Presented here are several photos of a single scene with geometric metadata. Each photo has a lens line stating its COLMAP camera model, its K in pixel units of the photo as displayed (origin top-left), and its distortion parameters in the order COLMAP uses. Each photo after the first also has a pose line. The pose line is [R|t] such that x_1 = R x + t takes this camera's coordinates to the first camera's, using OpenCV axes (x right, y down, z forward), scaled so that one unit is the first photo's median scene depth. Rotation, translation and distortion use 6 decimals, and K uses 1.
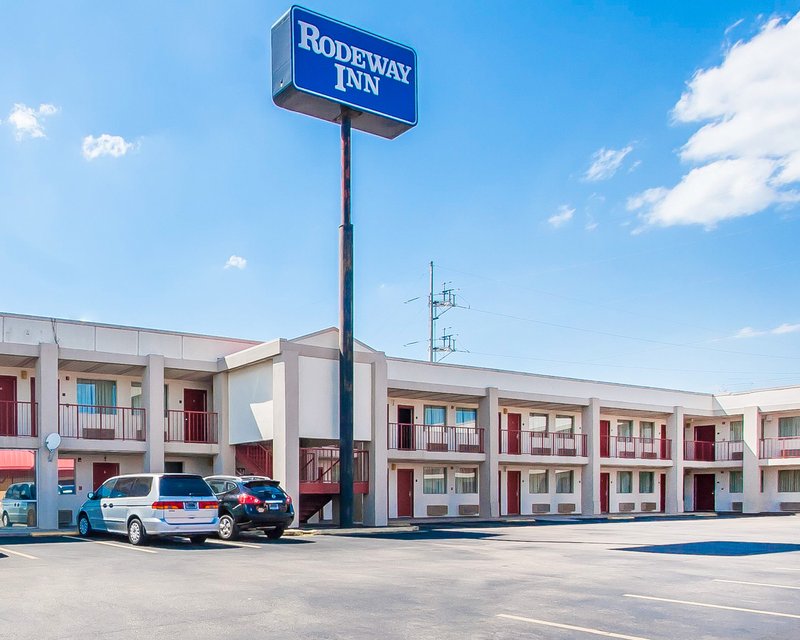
lens RADIAL K [[495.6, 0, 400.0], [0, 495.6, 354.1], [0, 0, 1]] dist [-0.004619, -0.002869]
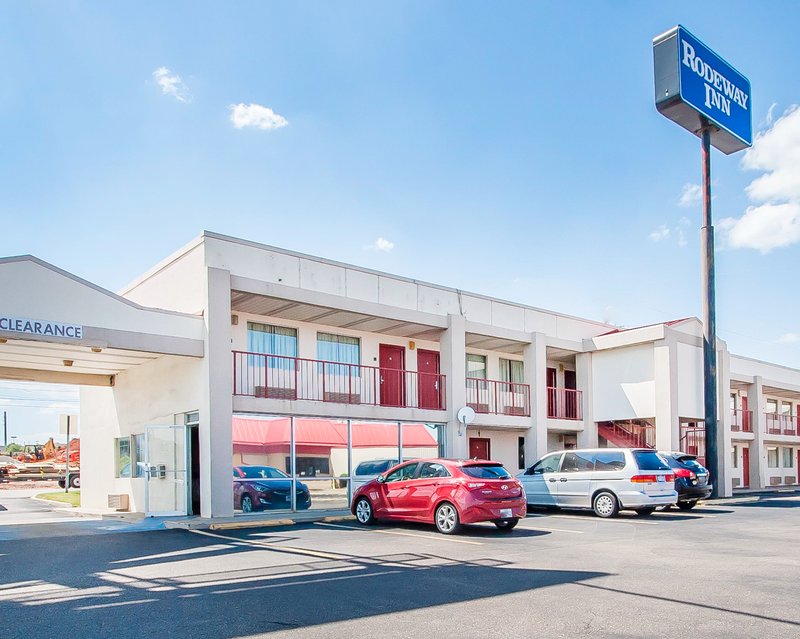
lens RADIAL K [[451.4, 0, 385.5], [0, 451.4, 334.5], [0, 0, 1]] dist [-0.006330, 0.000368]
pose [[0.981746, 0.055086, 0.182045, -0.985034], [-0.051905, 0.998405, -0.022193, 0.042822], [-0.182977, 0.012339, 0.983040, 0.136166]]
